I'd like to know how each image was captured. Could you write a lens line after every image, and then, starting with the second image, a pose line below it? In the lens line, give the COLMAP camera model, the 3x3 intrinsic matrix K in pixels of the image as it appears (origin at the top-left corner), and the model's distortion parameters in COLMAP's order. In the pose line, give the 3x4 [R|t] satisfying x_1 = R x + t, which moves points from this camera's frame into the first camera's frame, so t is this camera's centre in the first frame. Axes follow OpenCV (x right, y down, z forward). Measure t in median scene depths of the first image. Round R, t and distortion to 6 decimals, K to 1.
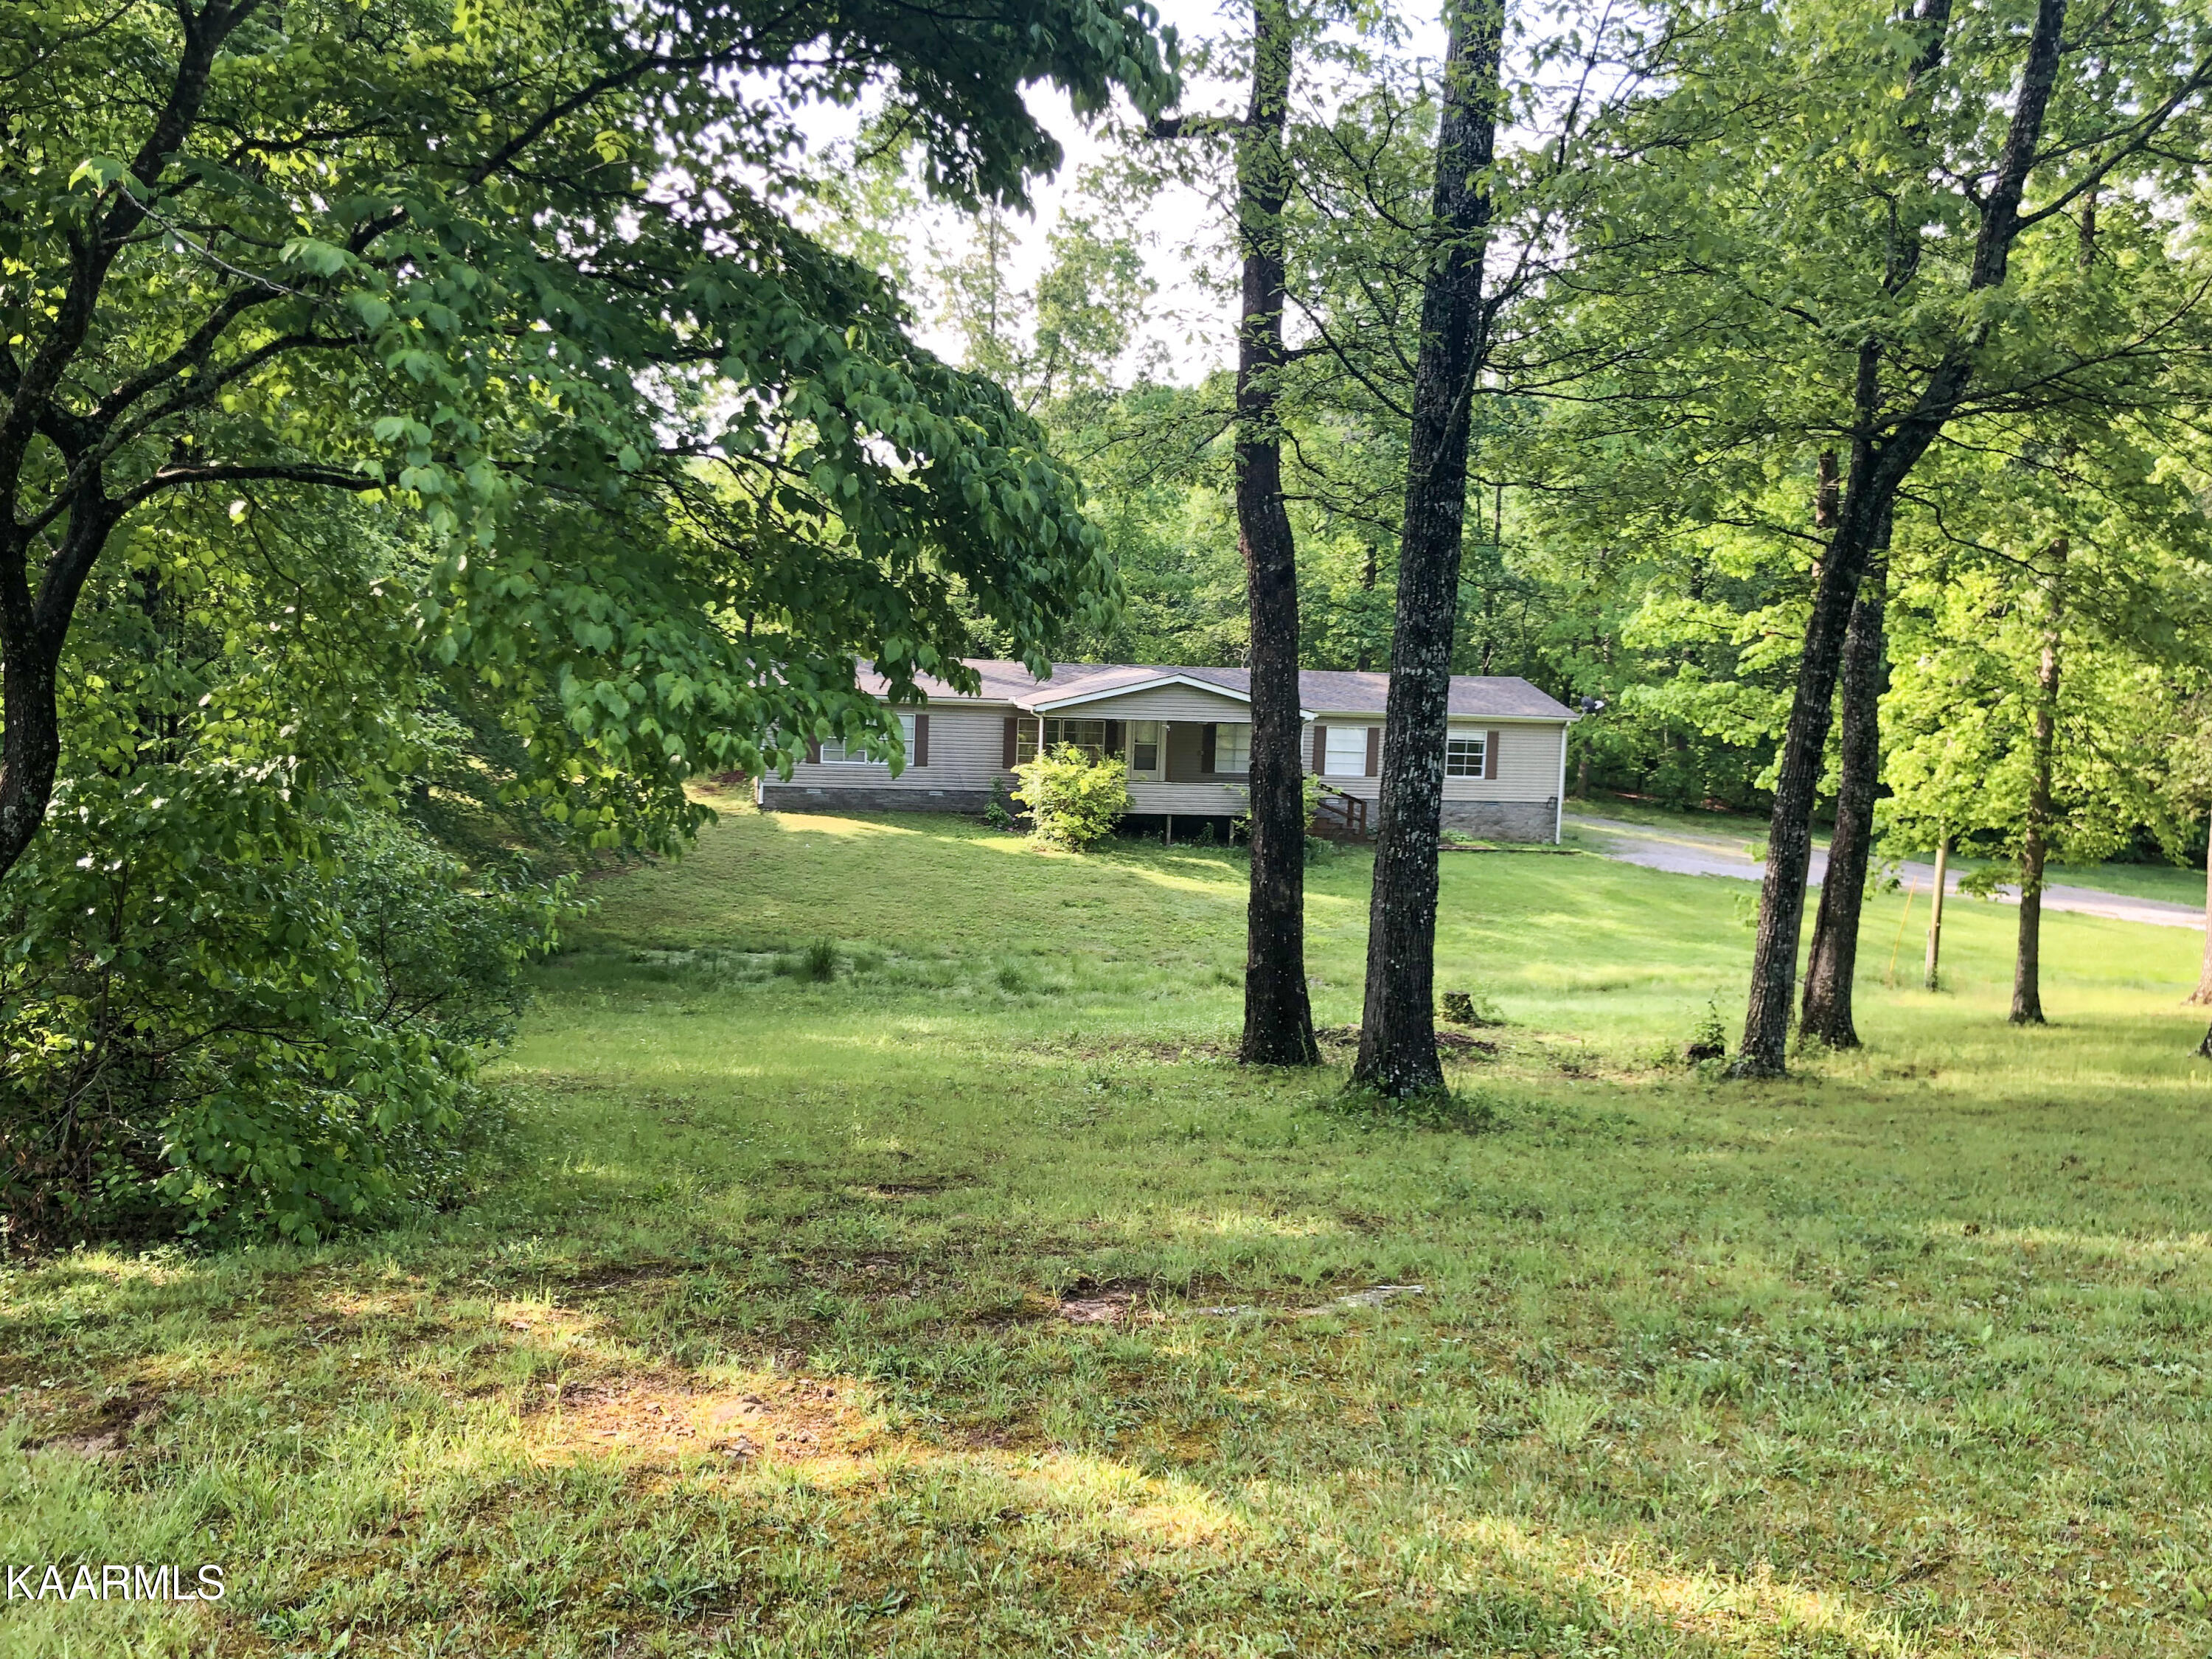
lens RADIAL K [[1897.7, 0, 1137.4], [0, 1897.7, 832.2], [0, 0, 1]] dist [0.143921, 0.000808]
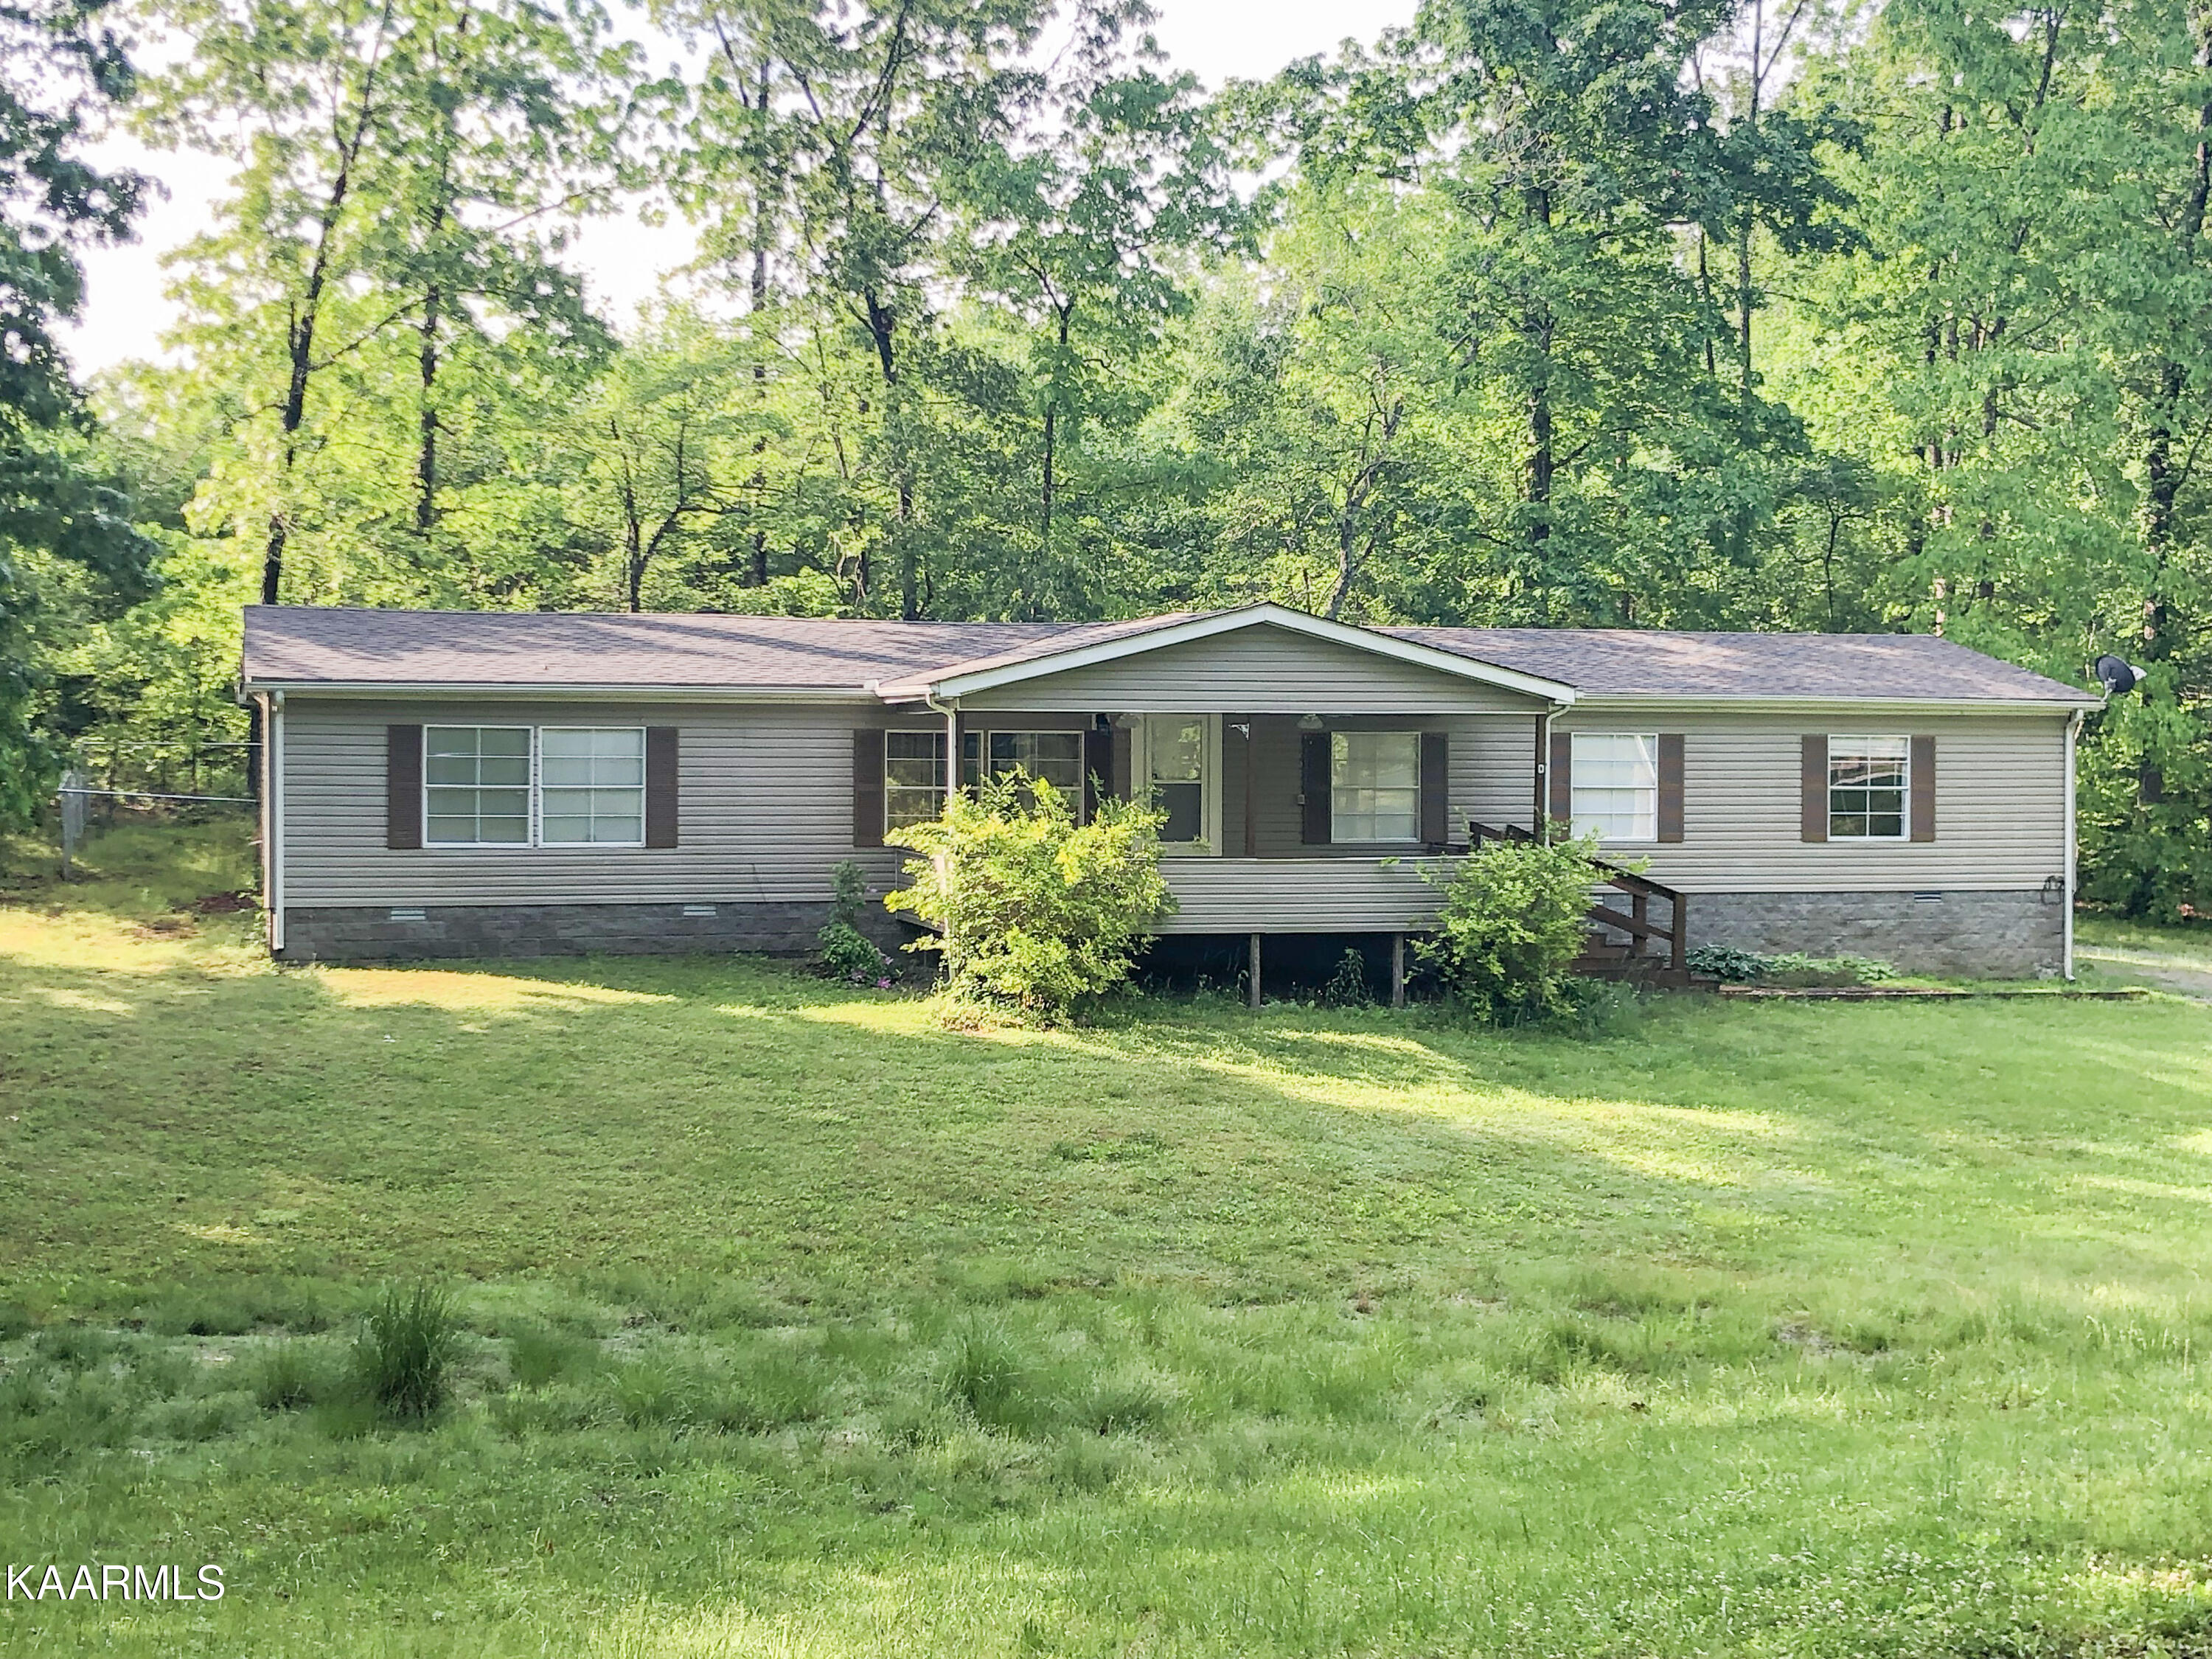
lens RADIAL K [[2991.7, 0, 1152.7], [0, 2991.7, 820.6], [0, 0, 1]] dist [0.313447, -1.408934]
pose [[0.997393, -0.037371, 0.061734, -0.048596], [0.041816, 0.996502, -0.072357, 0.013614], [-0.058814, 0.074750, 0.995466, 0.338361]]
